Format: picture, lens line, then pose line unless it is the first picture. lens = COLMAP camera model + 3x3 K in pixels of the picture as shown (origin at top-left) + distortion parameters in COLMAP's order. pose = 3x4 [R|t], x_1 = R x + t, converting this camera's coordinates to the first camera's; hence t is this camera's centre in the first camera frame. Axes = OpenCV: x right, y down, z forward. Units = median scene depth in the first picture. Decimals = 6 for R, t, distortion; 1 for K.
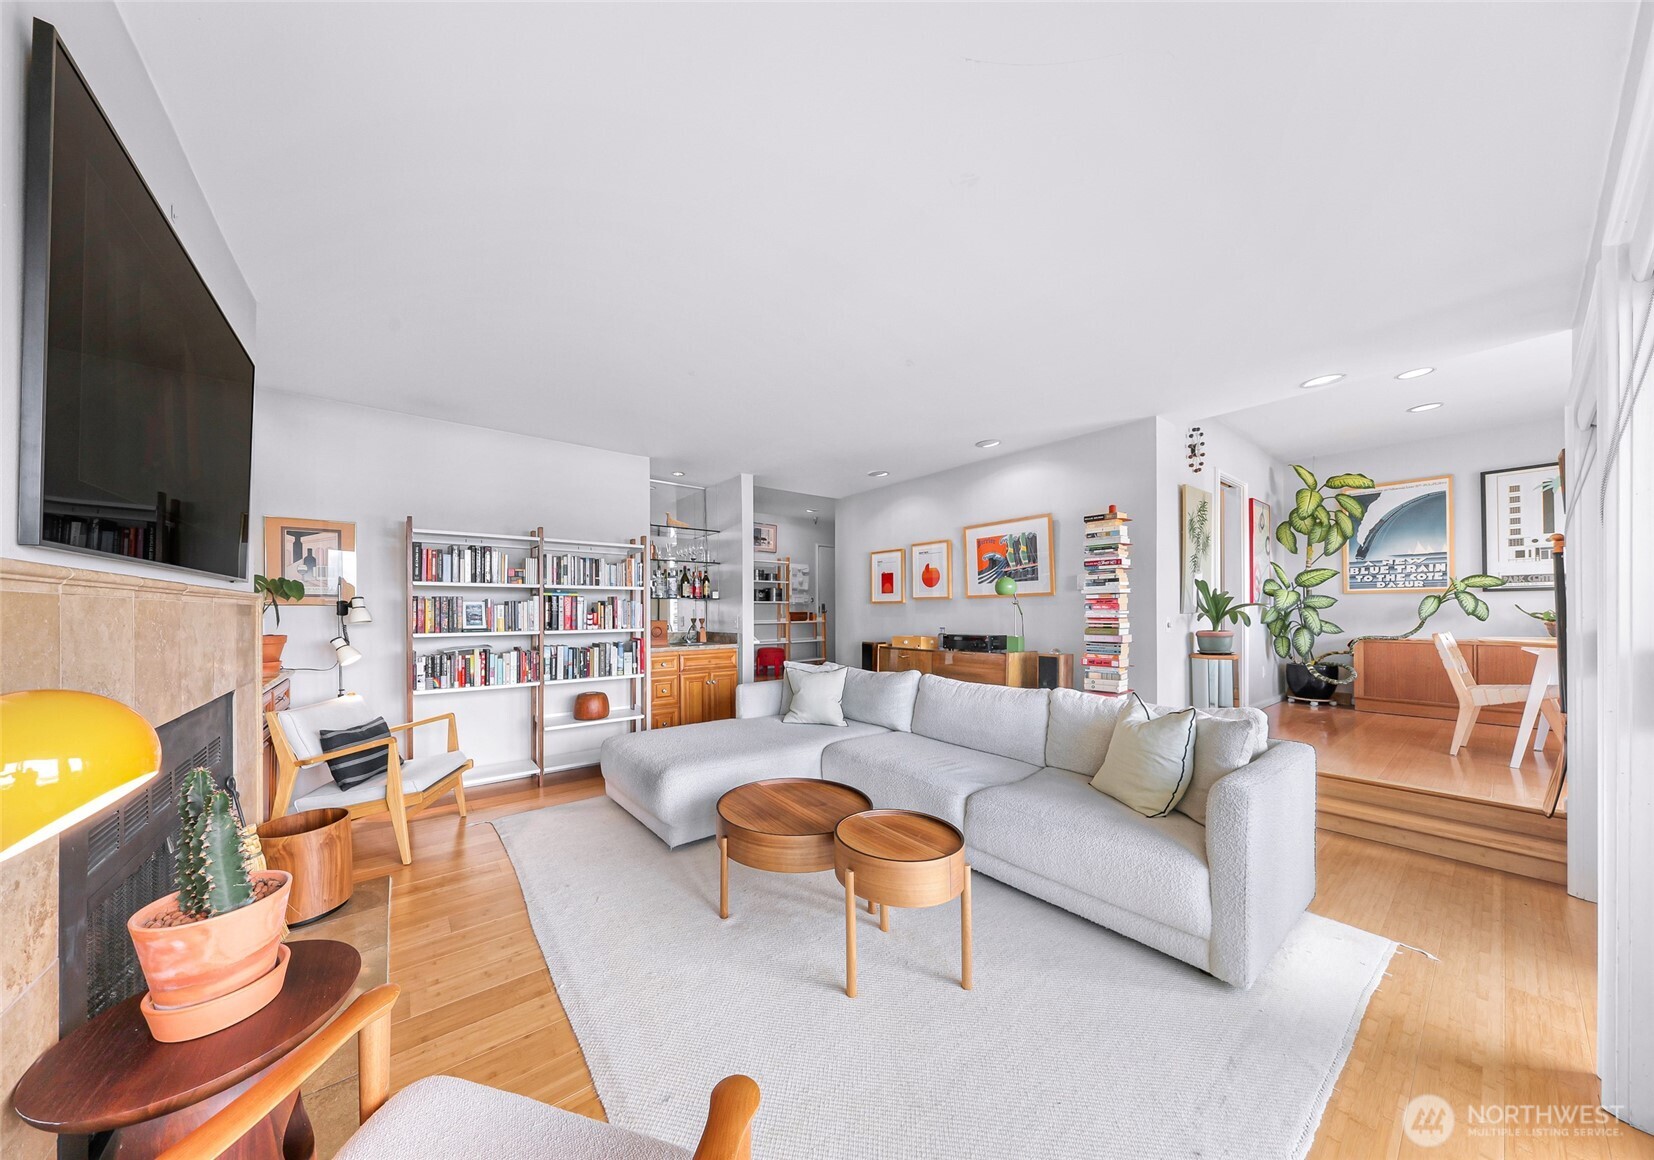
lens RADIAL K [[527.4, 0, 782.4], [0, 527.4, 605.0], [0, 0, 1]] dist [-0.001530, -0.000082]
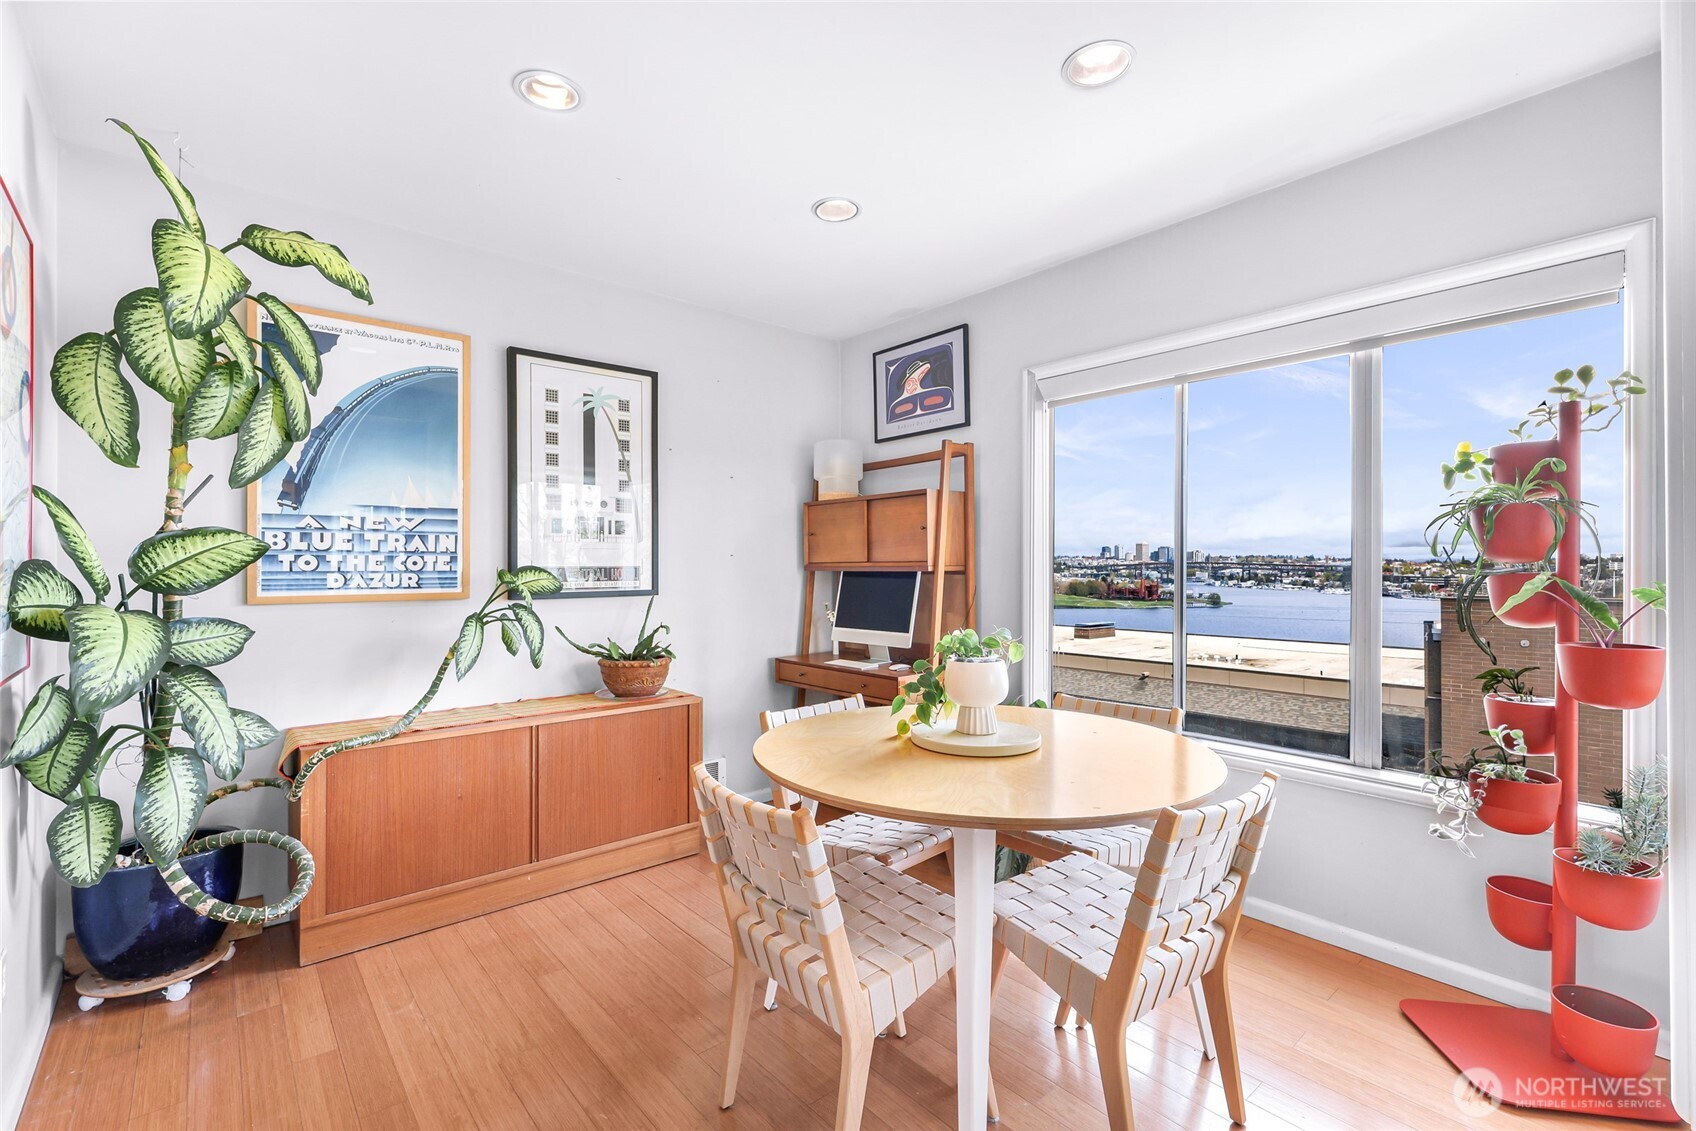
lens RADIAL K [[745.2, 0, 850.9], [0, 745.2, 566.6], [0, 0, 1]] dist [-0.001439, -0.000851]
pose [[-0.085547, 0.008004, 0.996302, 0.581769], [-0.006964, 0.999939, -0.008631, -0.046671], [-0.996310, -0.007677, -0.085486, 0.683167]]
